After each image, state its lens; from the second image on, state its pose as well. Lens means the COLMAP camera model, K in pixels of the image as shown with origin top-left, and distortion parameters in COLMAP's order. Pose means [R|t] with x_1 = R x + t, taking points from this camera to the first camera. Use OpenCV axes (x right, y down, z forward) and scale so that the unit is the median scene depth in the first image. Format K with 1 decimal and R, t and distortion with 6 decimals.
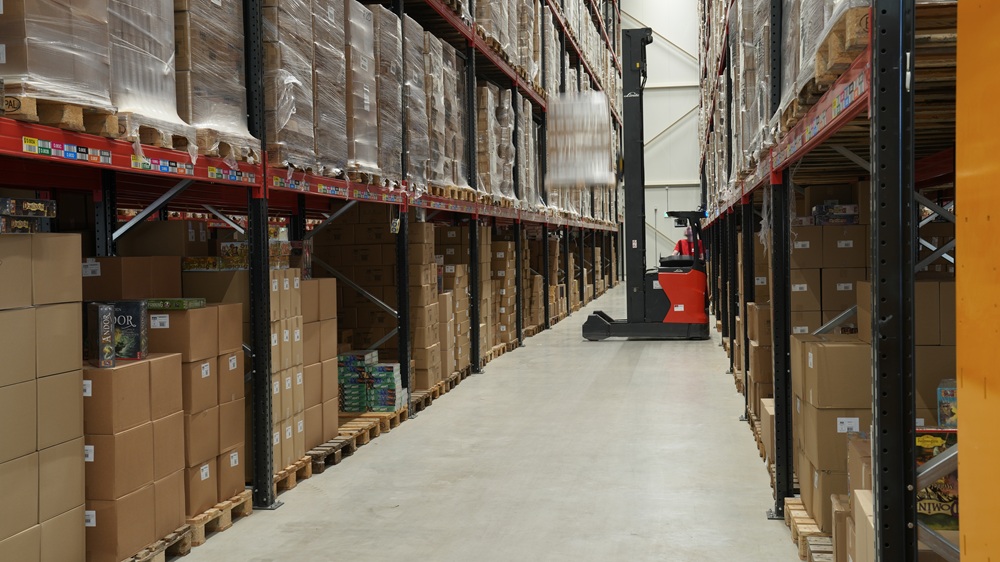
lens RADIAL K [[1173.9, 0, 499.7], [0, 1173.9, 279.2], [0, 0, 1]] dist [0.008150, 0.000000]
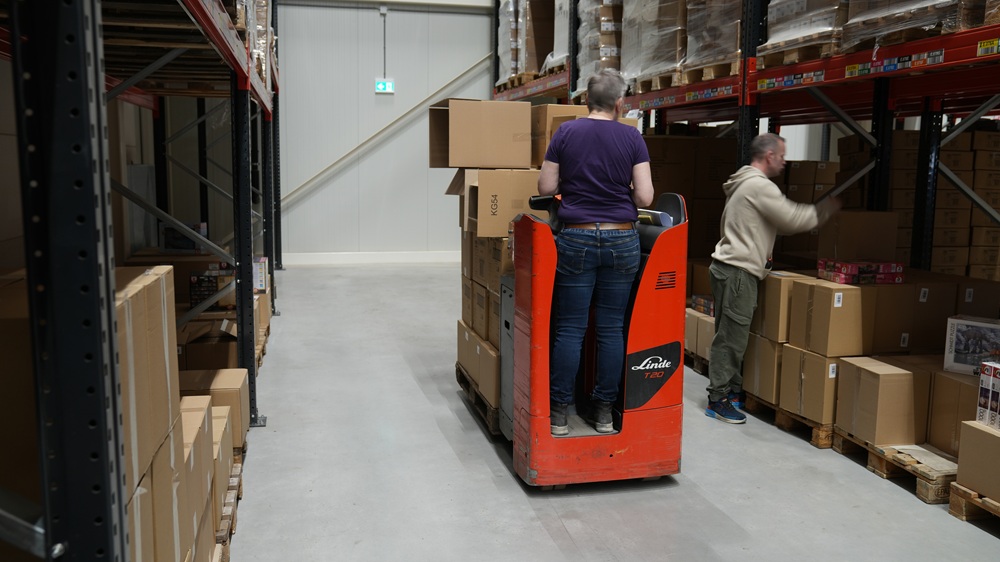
lens RADIAL K [[877.5, 0, 500.2], [0, 877.5, 280.7], [0, 0, 1]] dist [0.003579, 0.003730]
pose [[-0.928807, 0.055373, -0.366402, 0.318870], [-0.006625, 0.986133, 0.165826, -0.040536], [0.370503, 0.156448, -0.915561, 1.696001]]
